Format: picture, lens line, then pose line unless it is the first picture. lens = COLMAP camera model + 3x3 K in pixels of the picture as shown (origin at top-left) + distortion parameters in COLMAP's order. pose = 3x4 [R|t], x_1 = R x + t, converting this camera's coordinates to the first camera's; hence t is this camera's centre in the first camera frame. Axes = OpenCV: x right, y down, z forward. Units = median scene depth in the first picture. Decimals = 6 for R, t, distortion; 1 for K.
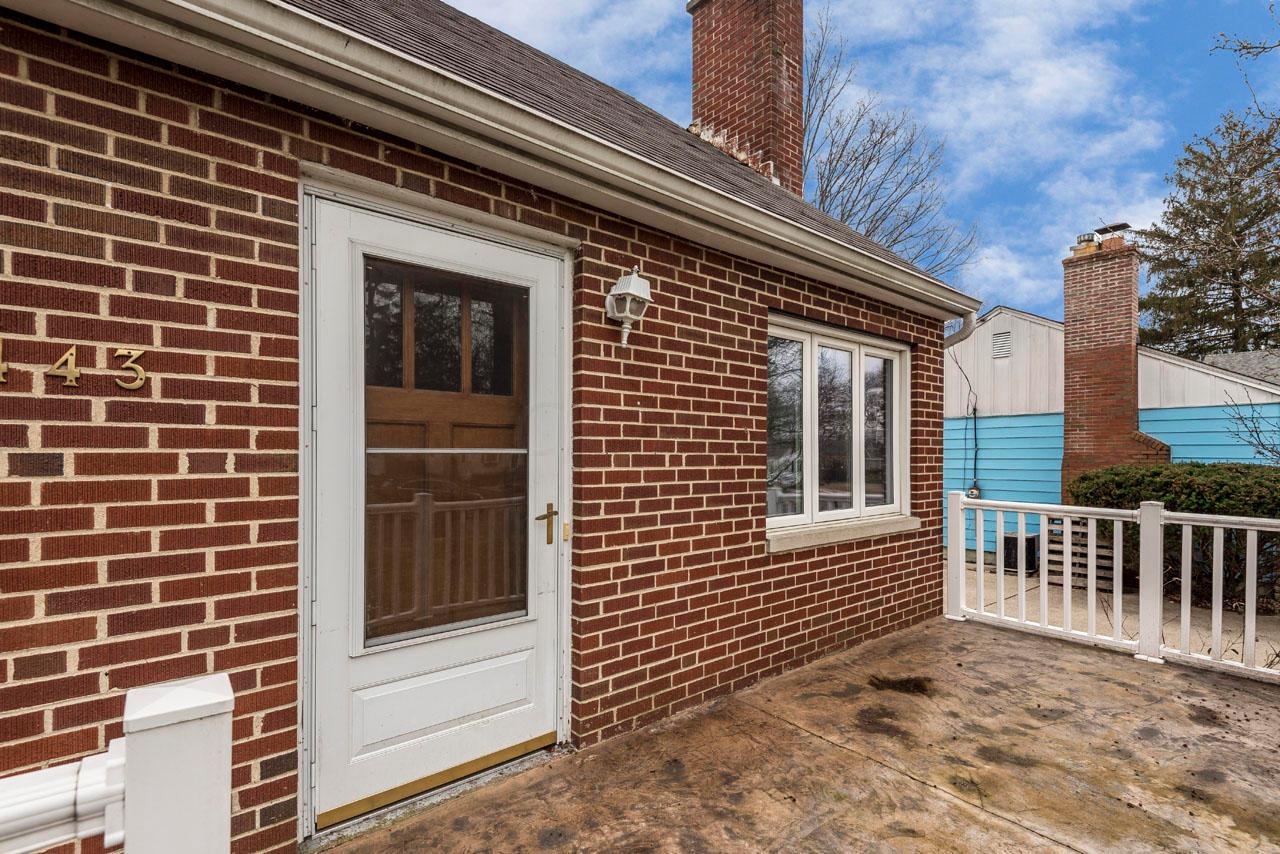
lens RADIAL K [[593.5, 0, 639.8], [0, 593.5, 450.3], [0, 0, 1]] dist [0.011820, 0.000028]
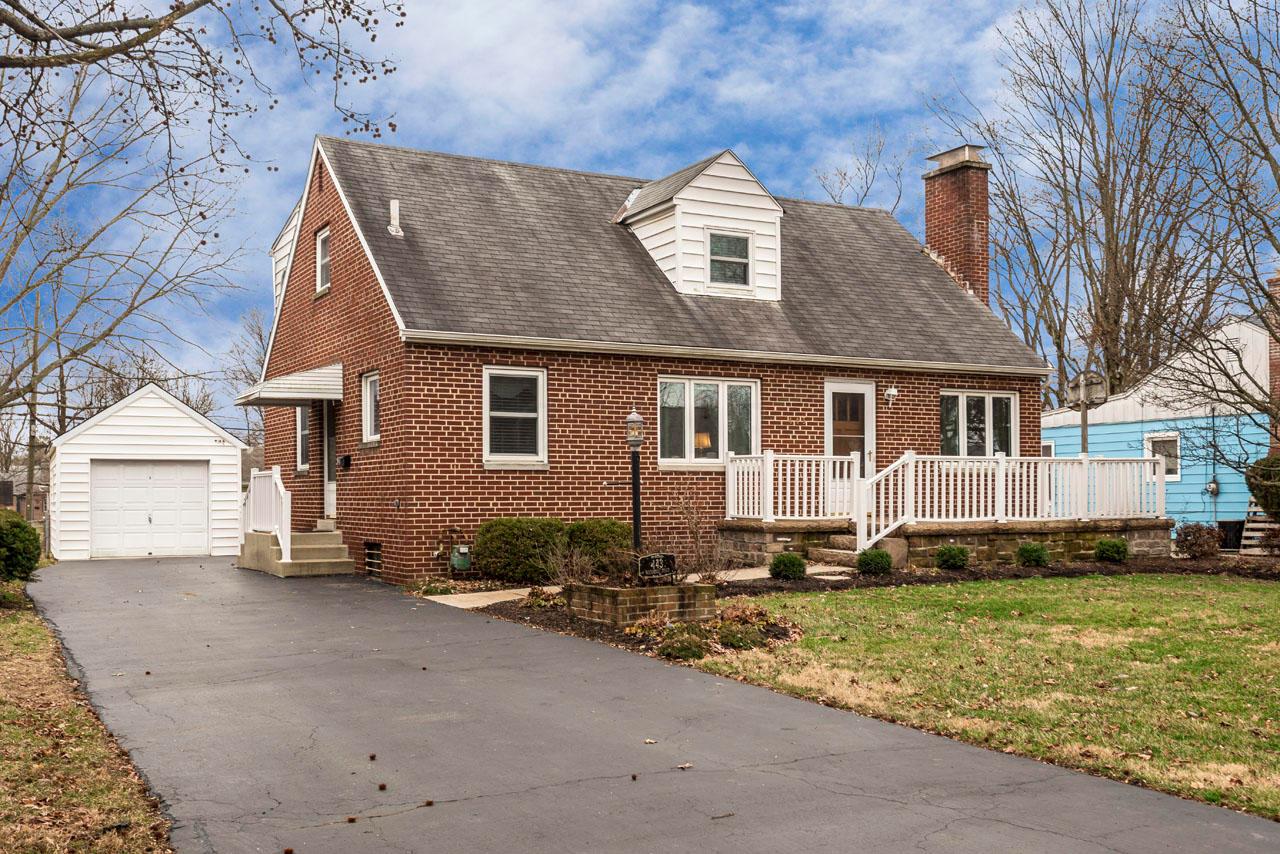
lens RADIAL K [[1248.2, 0, 638.8], [0, 1248.2, 447.7], [0, 0, 1]] dist [-0.003188, -0.004206]
pose [[0.979304, -0.010874, -0.202103, 0.009796], [0.005537, 0.999621, -0.026955, 0.268173], [0.202319, 0.025278, 0.978993, -6.753269]]
